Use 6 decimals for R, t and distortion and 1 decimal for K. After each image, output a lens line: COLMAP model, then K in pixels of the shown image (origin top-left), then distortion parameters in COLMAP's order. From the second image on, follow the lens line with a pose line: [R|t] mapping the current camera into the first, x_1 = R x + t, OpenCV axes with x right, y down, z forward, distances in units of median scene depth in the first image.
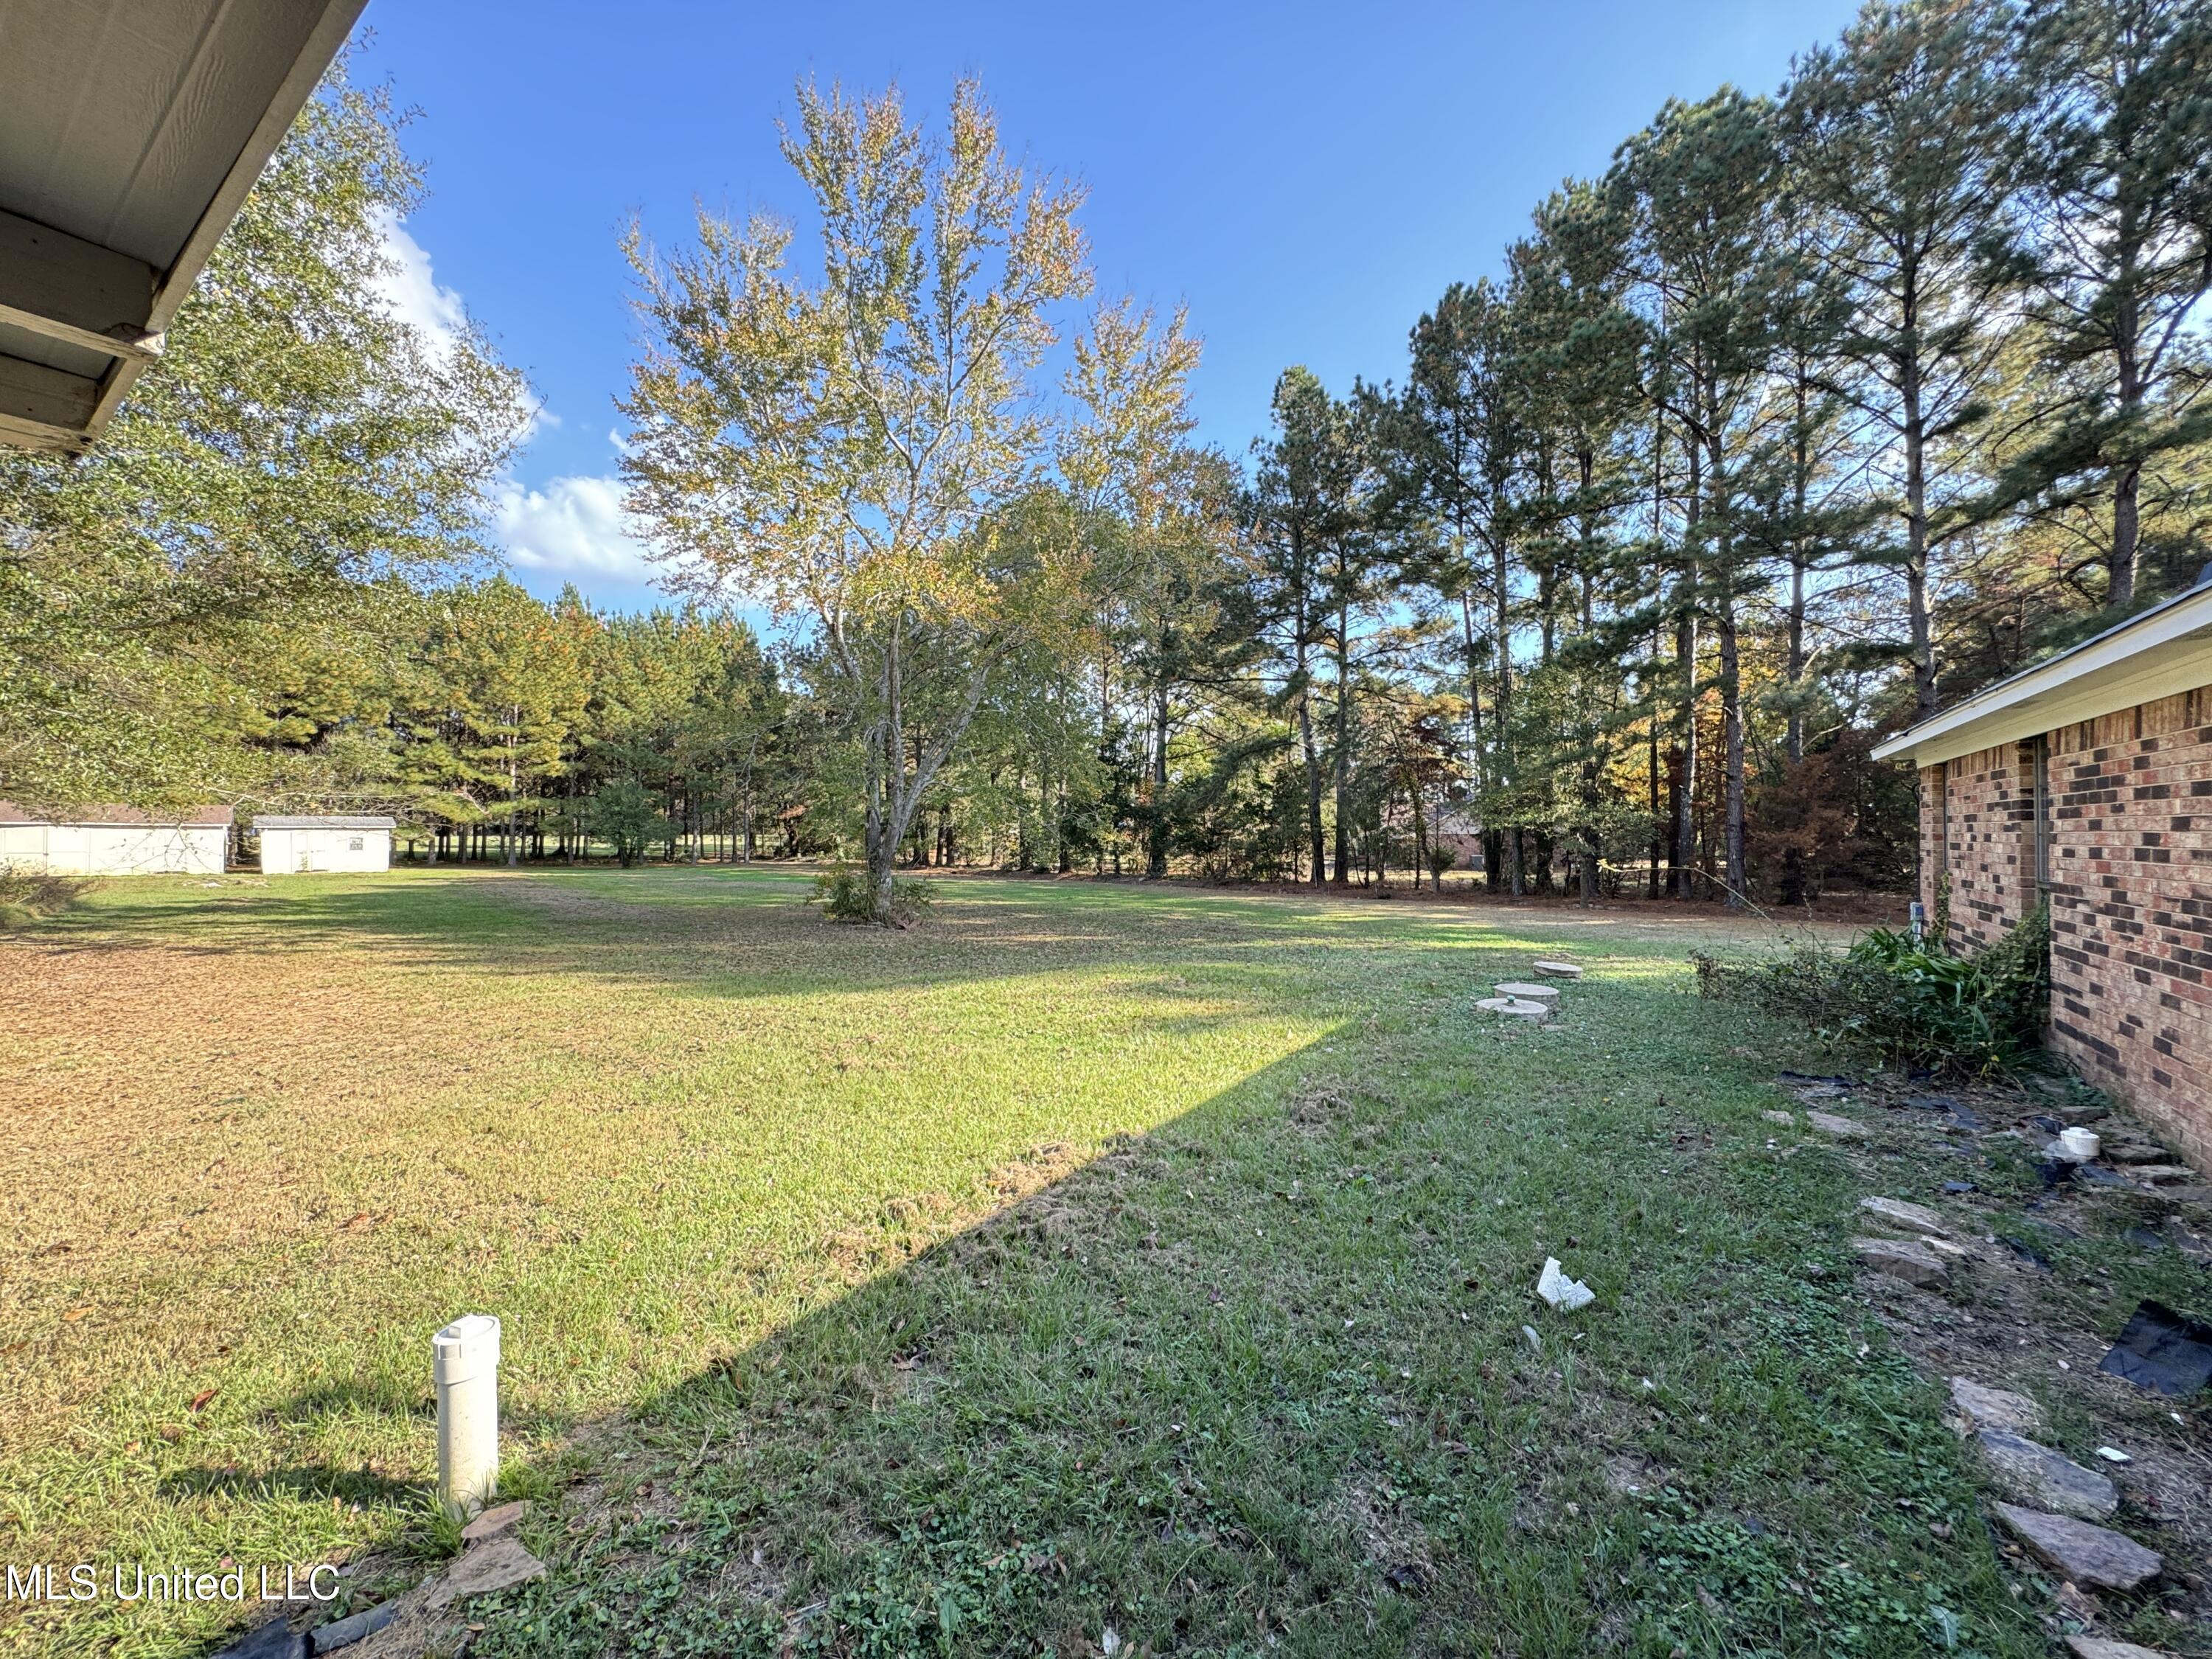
lens RADIAL K [[880.6, 0, 1106.0], [0, 880.6, 829.5], [0, 0, 1]] dist [-0.001746, -0.000264]
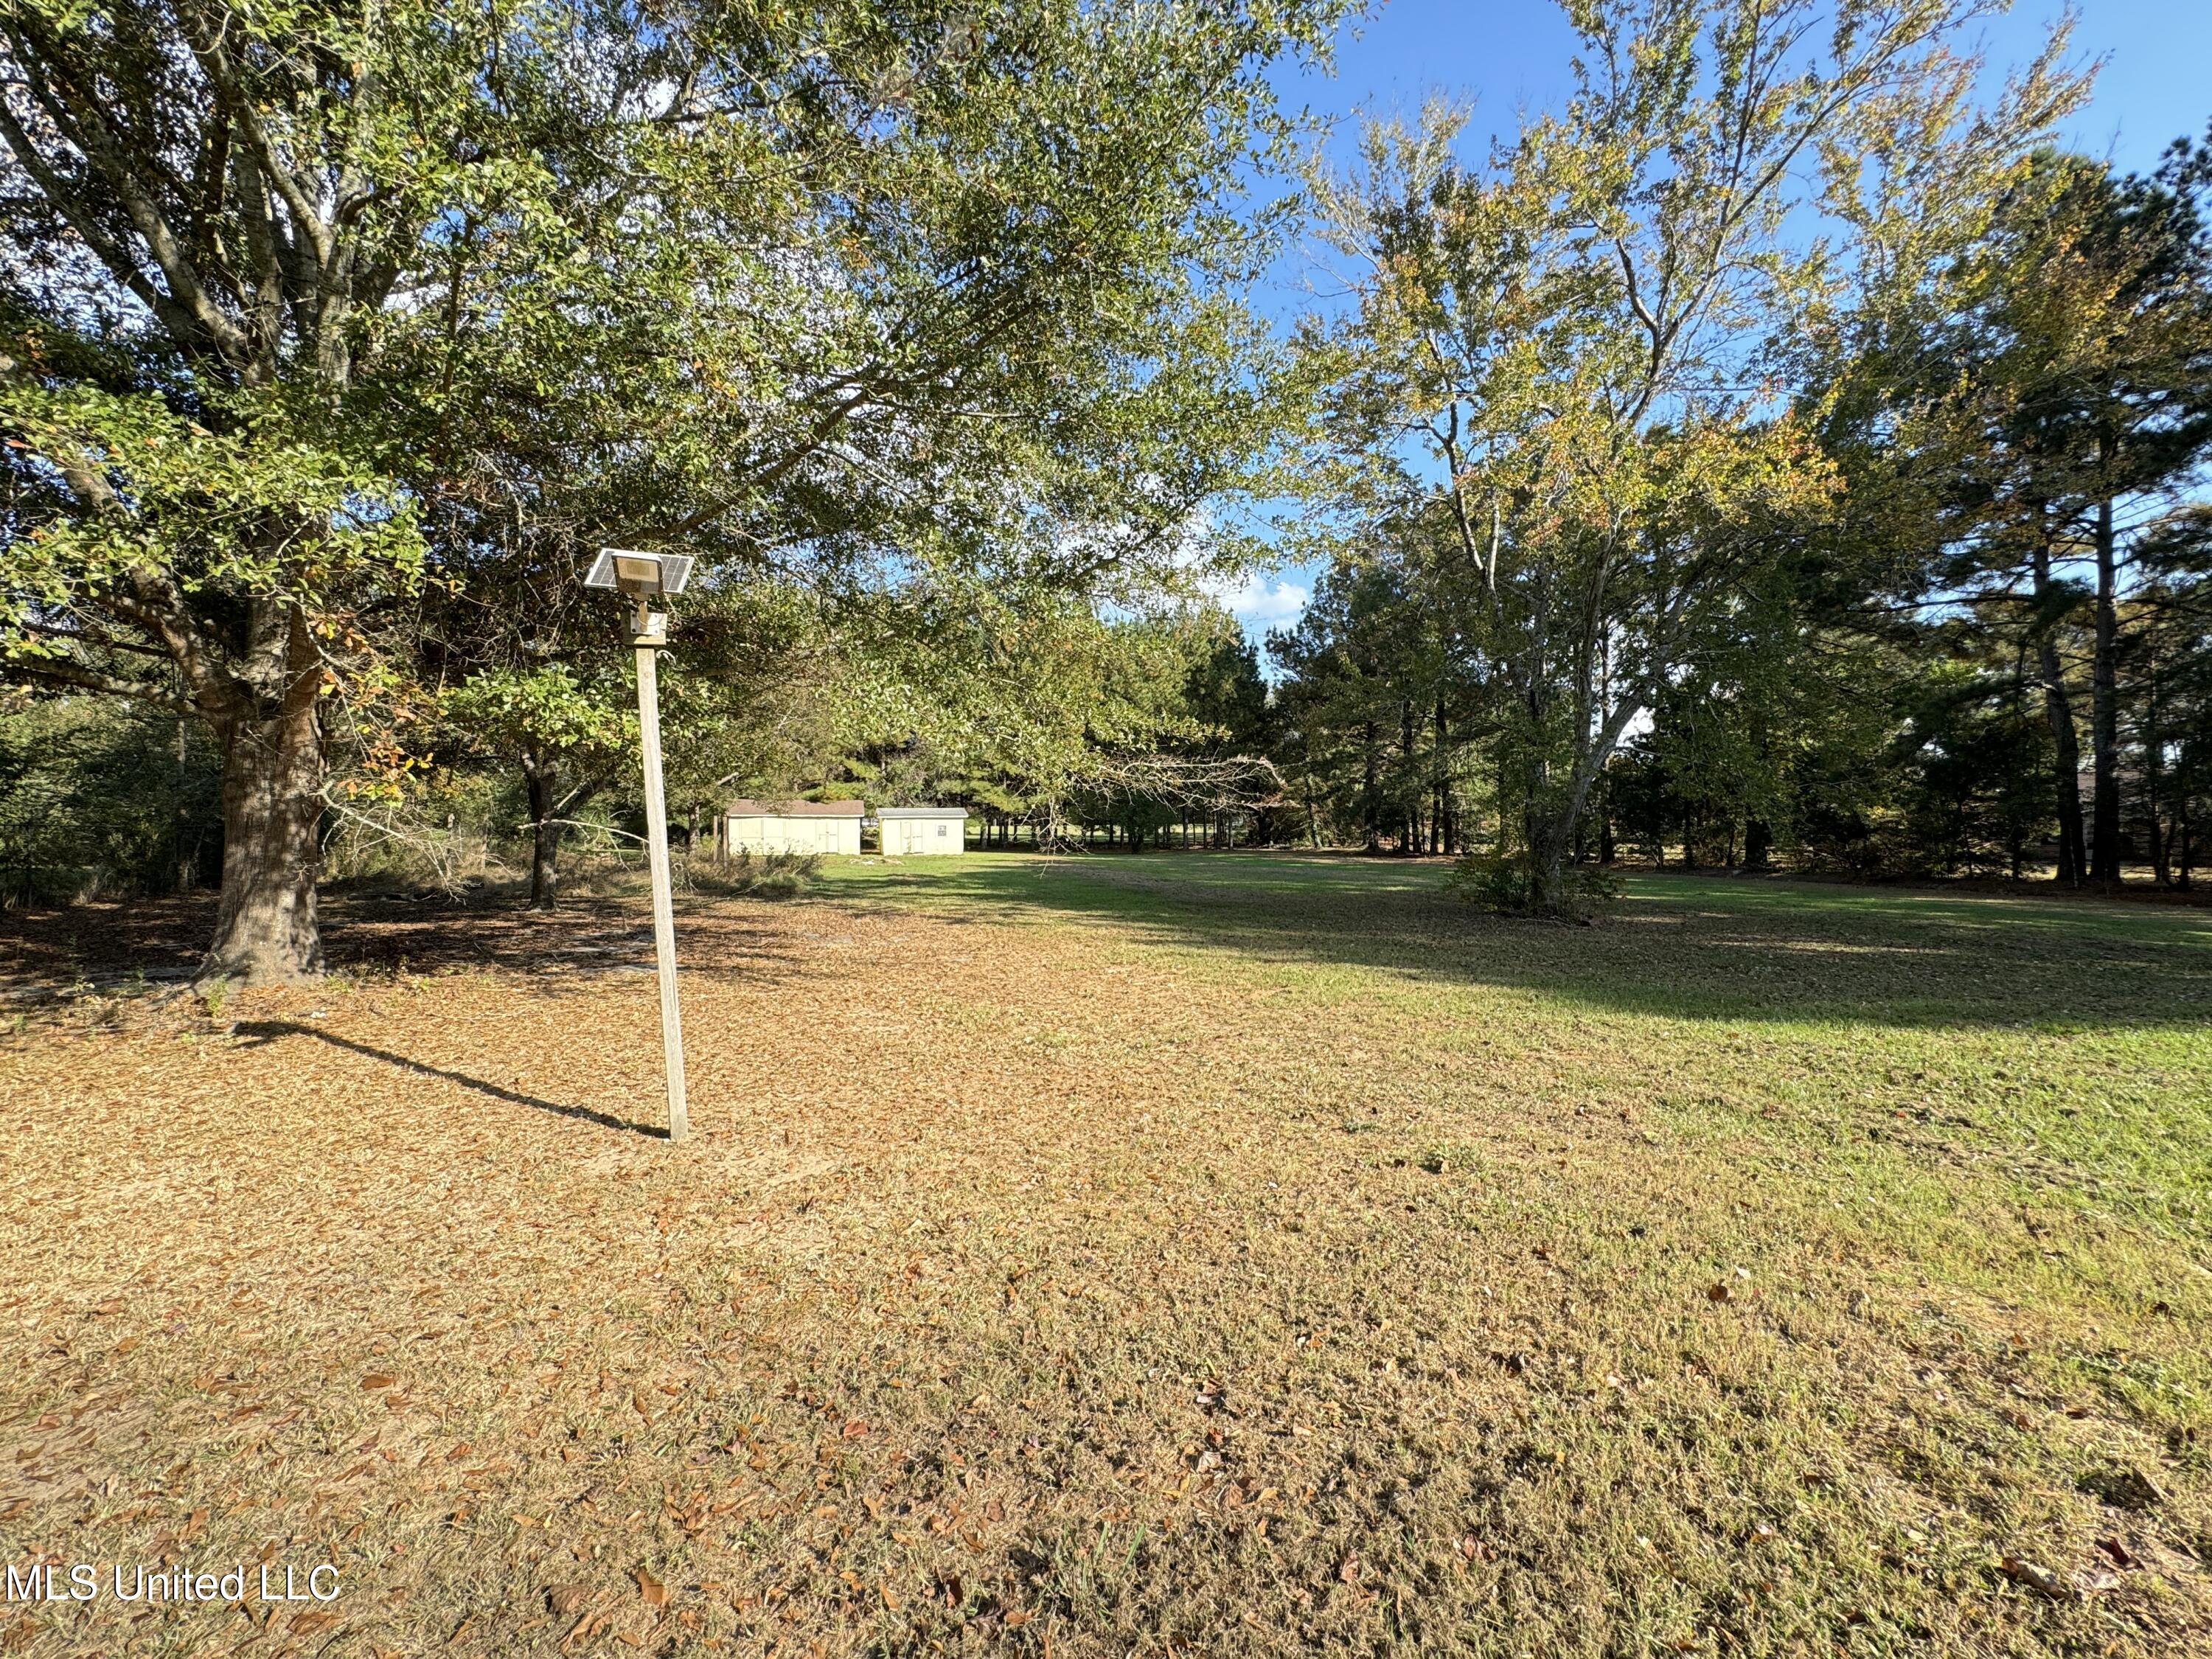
lens RADIAL K [[880.6, 0, 1106.0], [0, 880.6, 829.5], [0, 0, 1]] dist [-0.001746, -0.000264]
pose [[0.898968, -0.003230, -0.438003, -0.133903], [0.007951, 0.999928, 0.008944, 0.005593], [0.437942, -0.011523, 0.898929, 0.029789]]
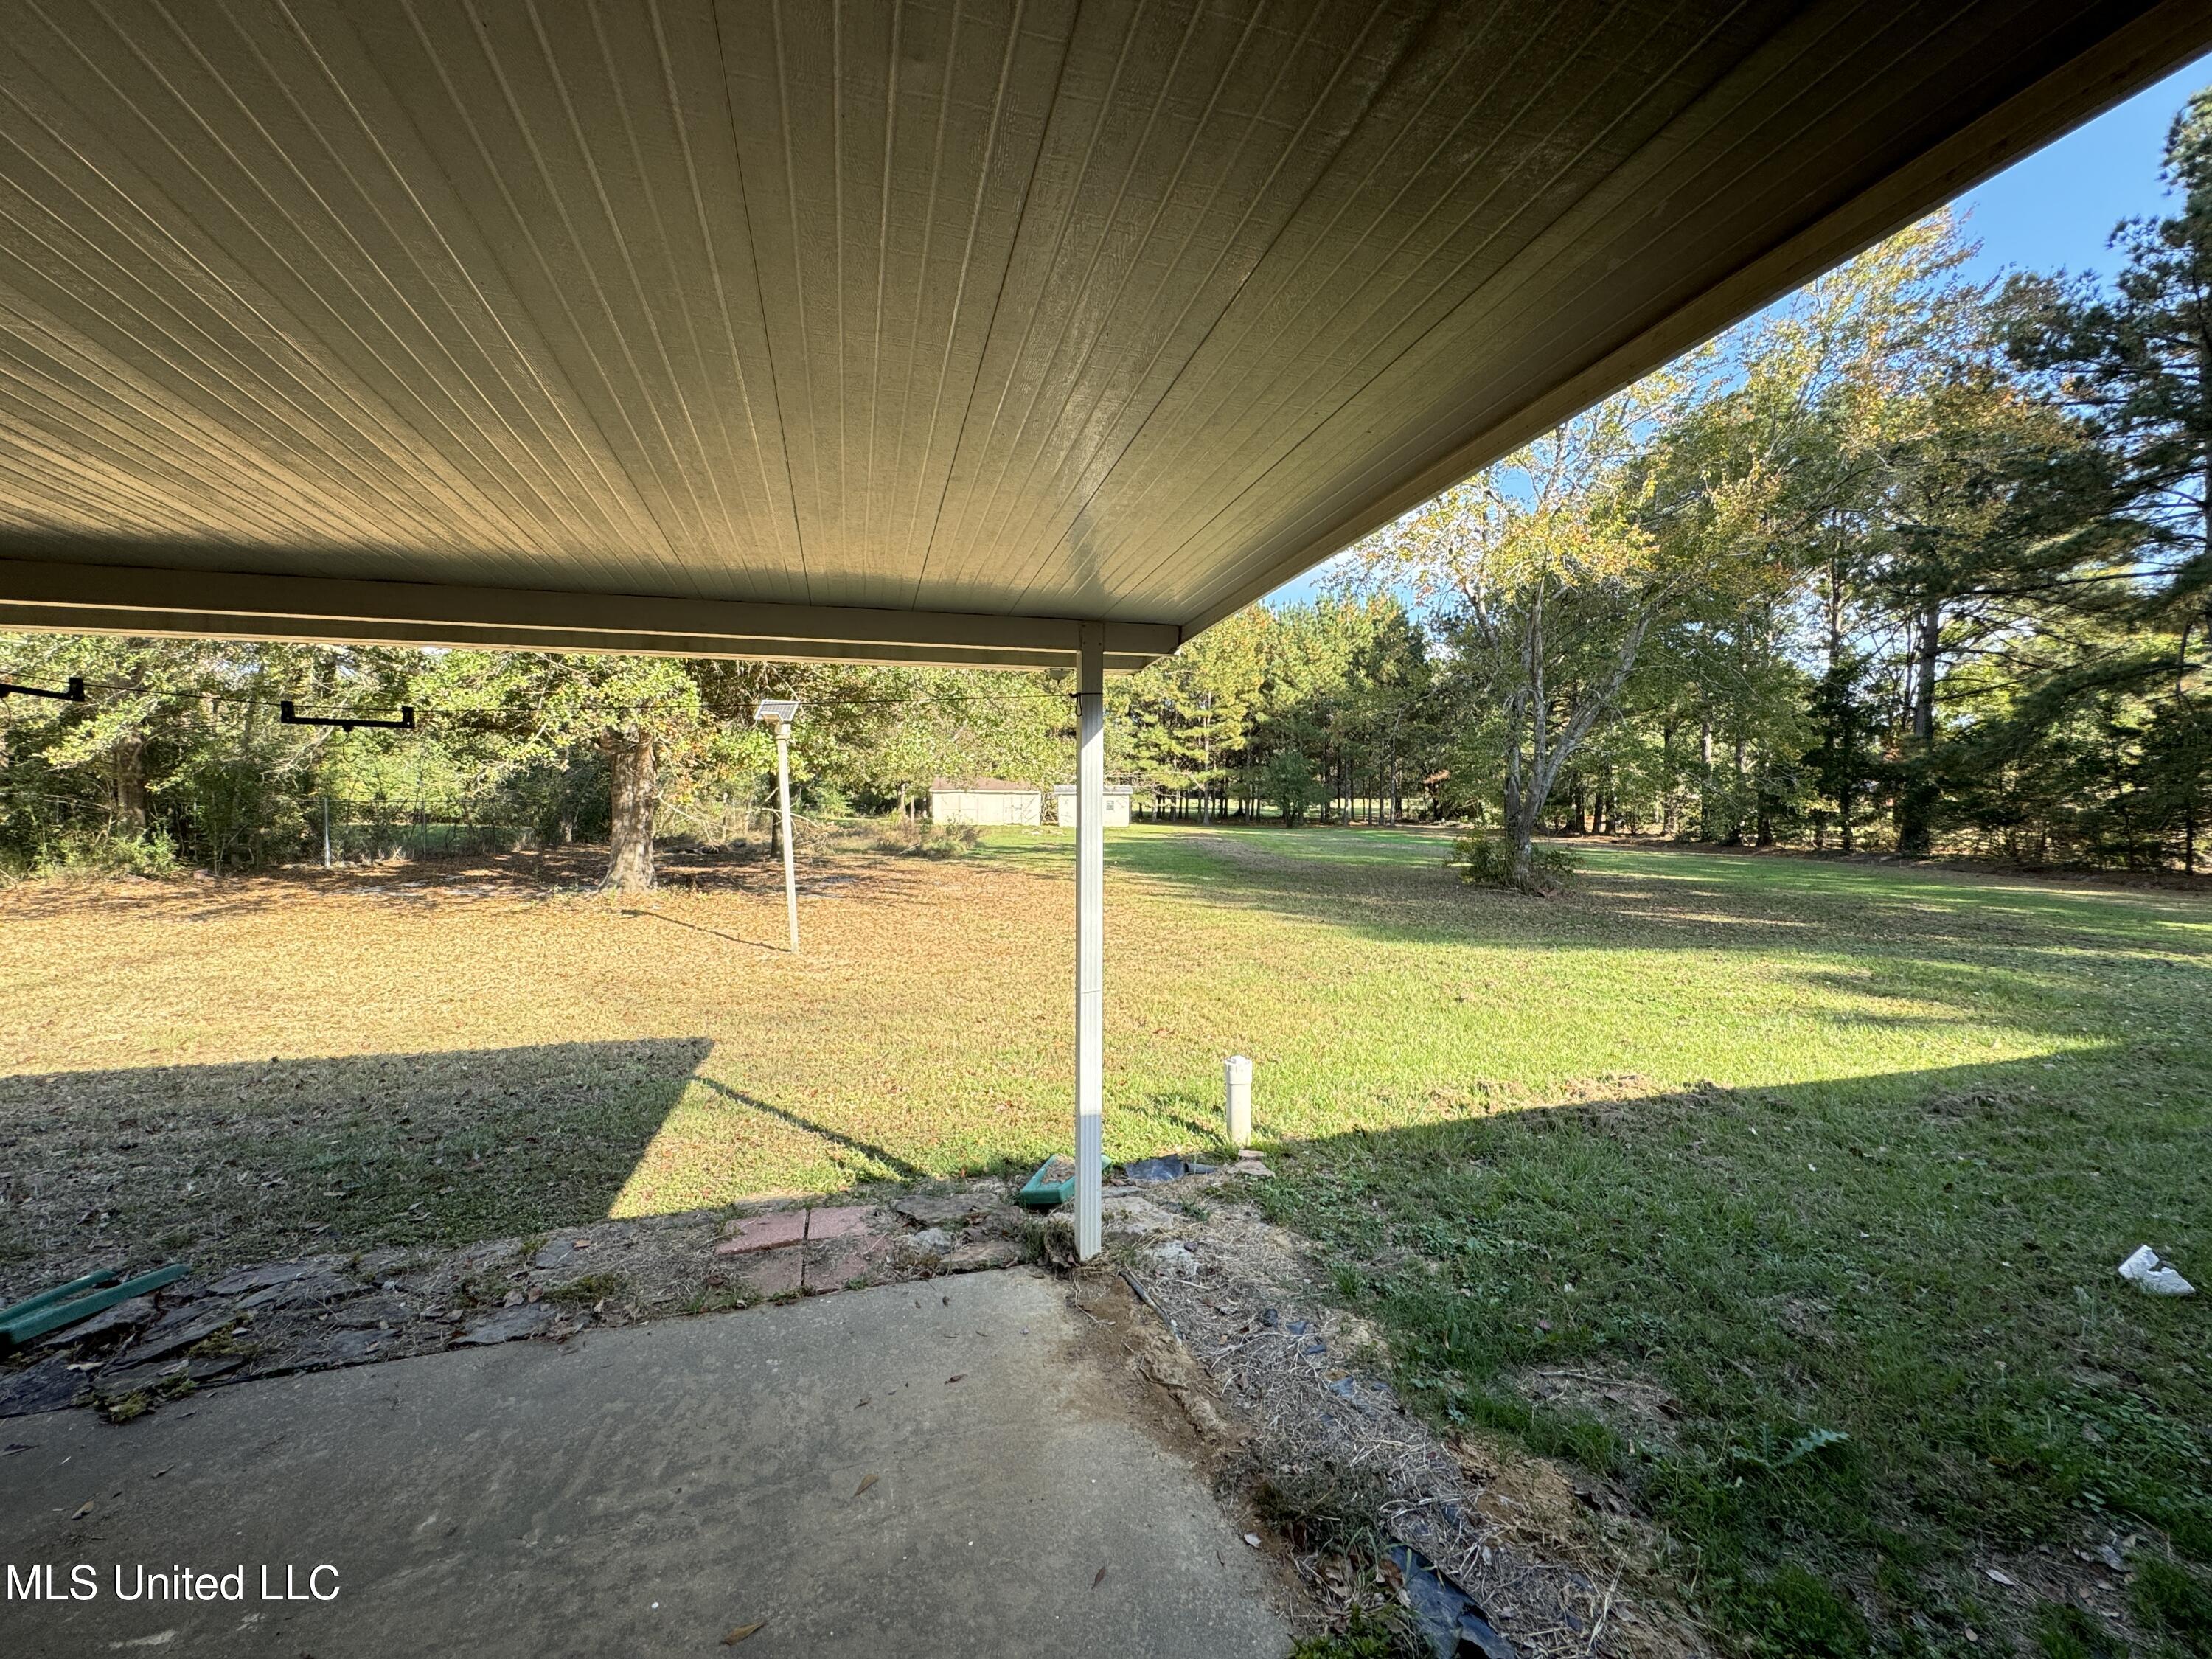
lens RADIAL K [[889.8, 0, 1119.4], [0, 889.8, 830.5], [0, 0, 1]] dist [0.005524, 0.000244]
pose [[0.773424, 0.025778, -0.633365, 0.018454], [0.001056, 0.999119, 0.041954, -0.002226], [0.633888, -0.033117, 0.772715, -0.039897]]
